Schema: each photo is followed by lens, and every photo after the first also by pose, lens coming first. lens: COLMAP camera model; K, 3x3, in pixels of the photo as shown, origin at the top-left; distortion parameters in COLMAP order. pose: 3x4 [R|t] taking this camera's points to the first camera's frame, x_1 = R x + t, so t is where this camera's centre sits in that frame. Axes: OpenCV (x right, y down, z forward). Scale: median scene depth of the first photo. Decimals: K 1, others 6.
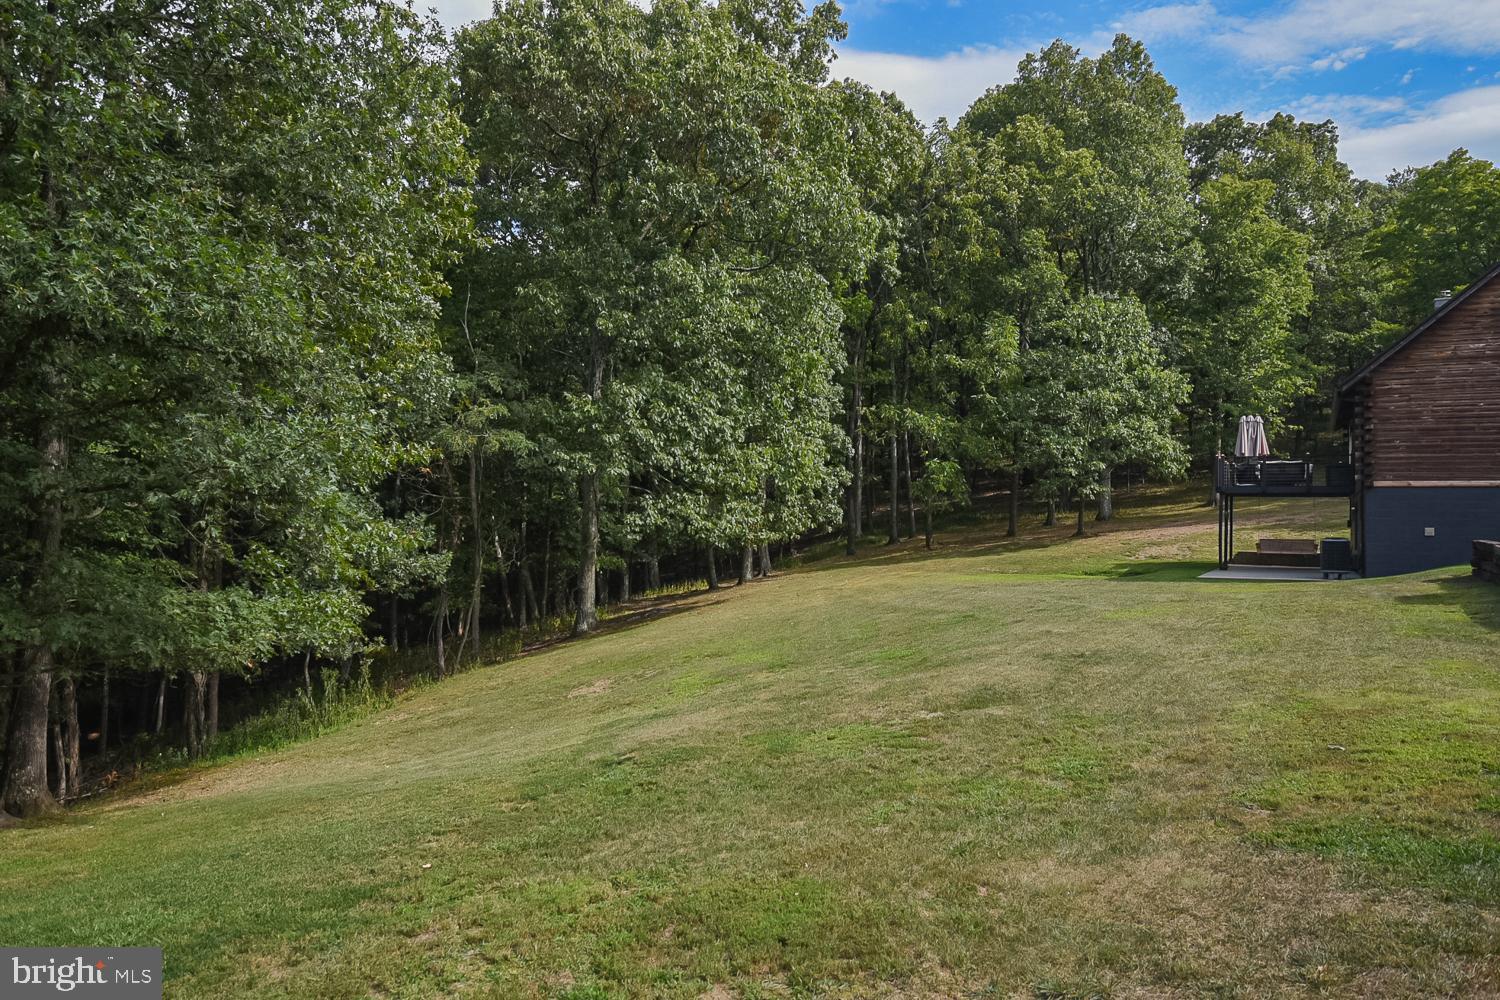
lens RADIAL K [[1038.4, 0, 750.0], [0, 1038.4, 500.0], [0, 0, 1]] dist [0.072656, 0.000607]
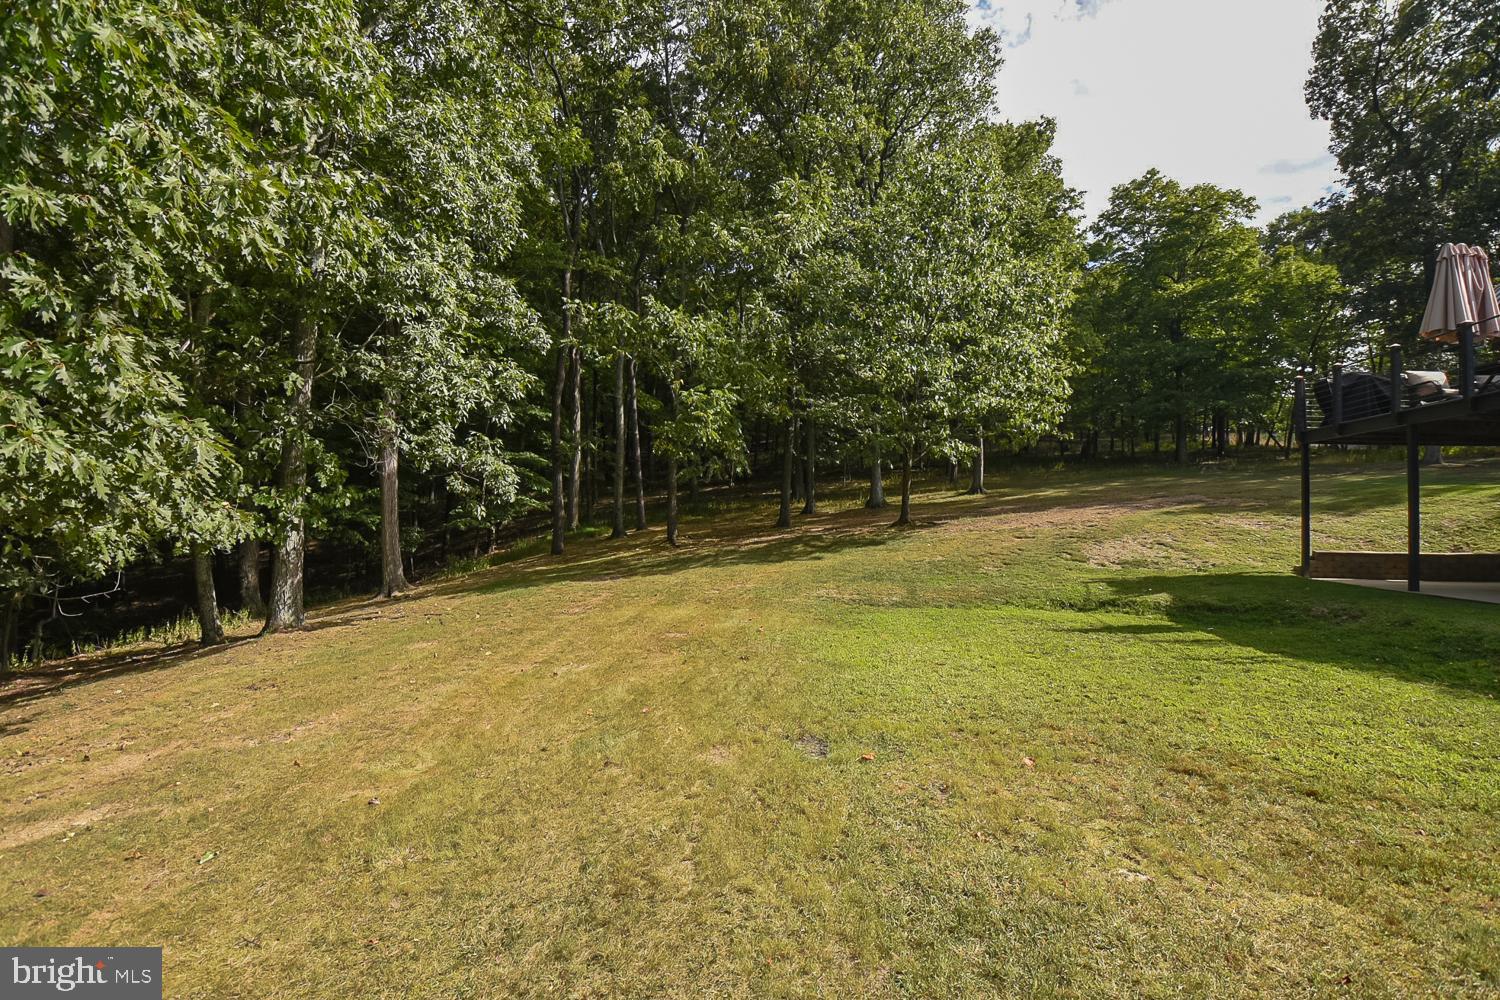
lens RADIAL K [[667.6, 0, 754.4], [0, 667.6, 499.0], [0, 0, 1]] dist [0.008272, -0.019342]
pose [[0.941128, 0.020975, 0.337398, 0.084802], [-0.015478, 0.999700, -0.018974, 0.027038], [-0.337695, 0.012635, 0.941171, 0.638912]]
